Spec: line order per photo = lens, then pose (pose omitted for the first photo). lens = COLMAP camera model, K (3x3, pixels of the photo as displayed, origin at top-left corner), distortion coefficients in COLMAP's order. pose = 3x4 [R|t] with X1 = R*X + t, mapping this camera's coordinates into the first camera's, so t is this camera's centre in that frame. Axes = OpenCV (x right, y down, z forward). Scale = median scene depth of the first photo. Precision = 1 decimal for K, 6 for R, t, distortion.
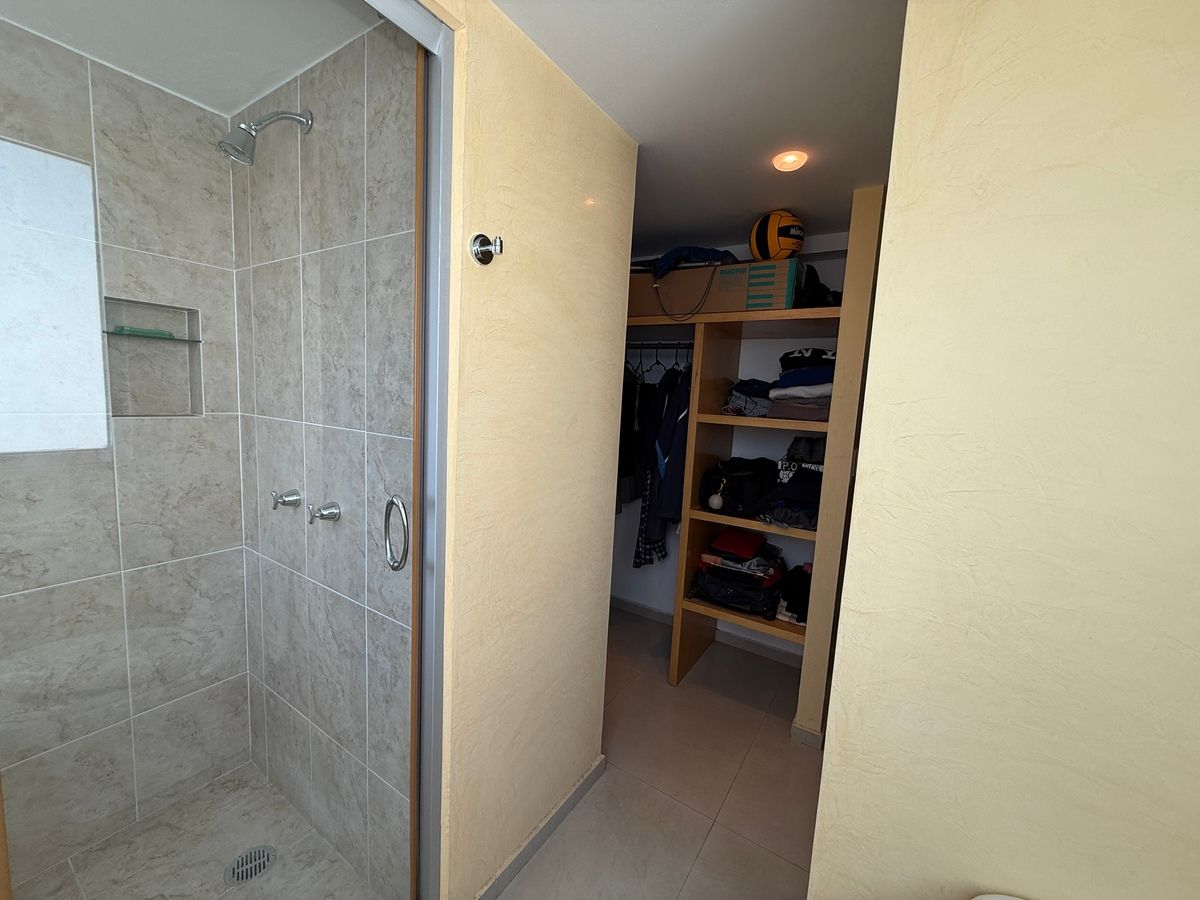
lens RADIAL K [[475.8, 0, 602.1], [0, 475.8, 448.8], [0, 0, 1]] dist [-0.003079, -0.000389]
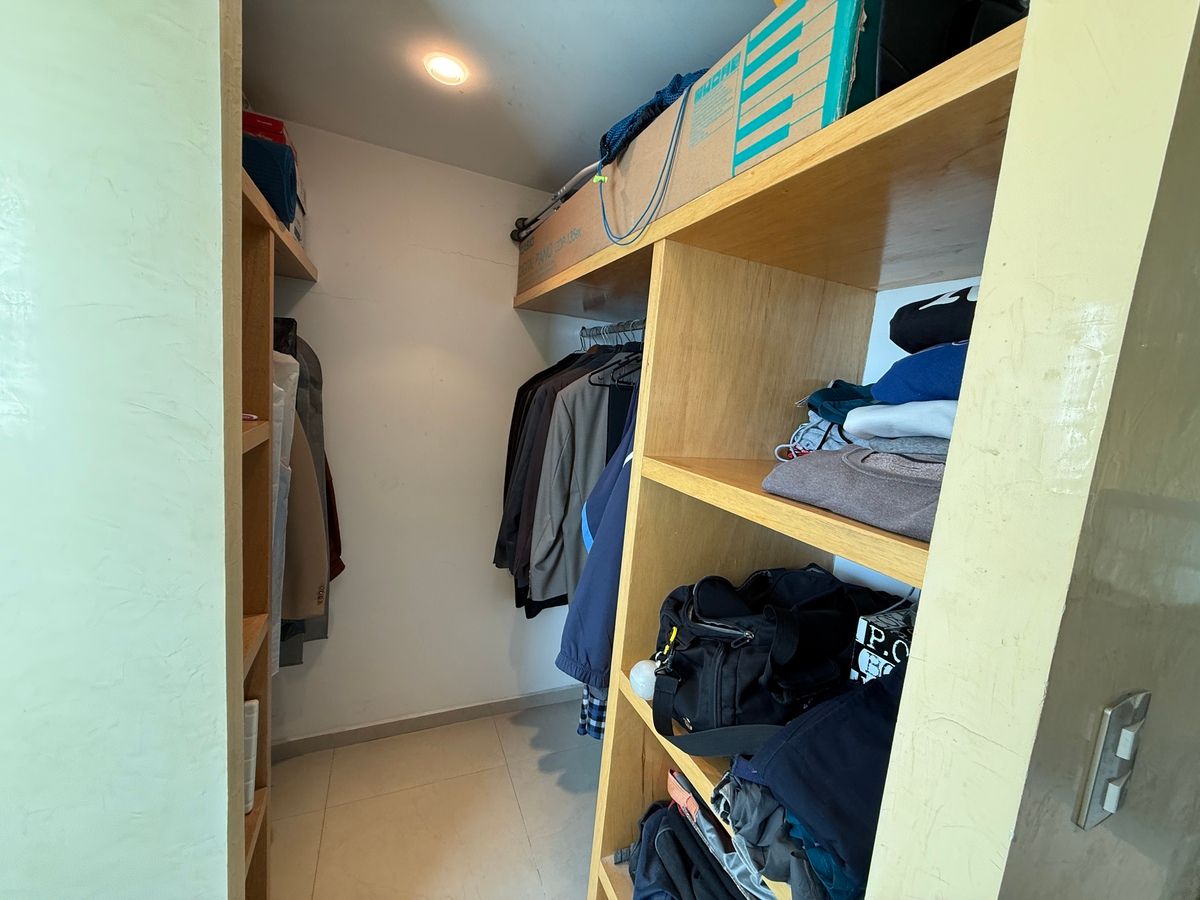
lens RADIAL K [[475.8, 0, 597.1], [0, 475.8, 450.7], [0, 0, 1]] dist [-0.003079, -0.000389]
pose [[0.834382, 0.088752, -0.543995, 0.391510], [-0.105210, 0.994450, 0.000871, -0.074138], [0.541053, 0.056507, 0.839088, 0.611295]]
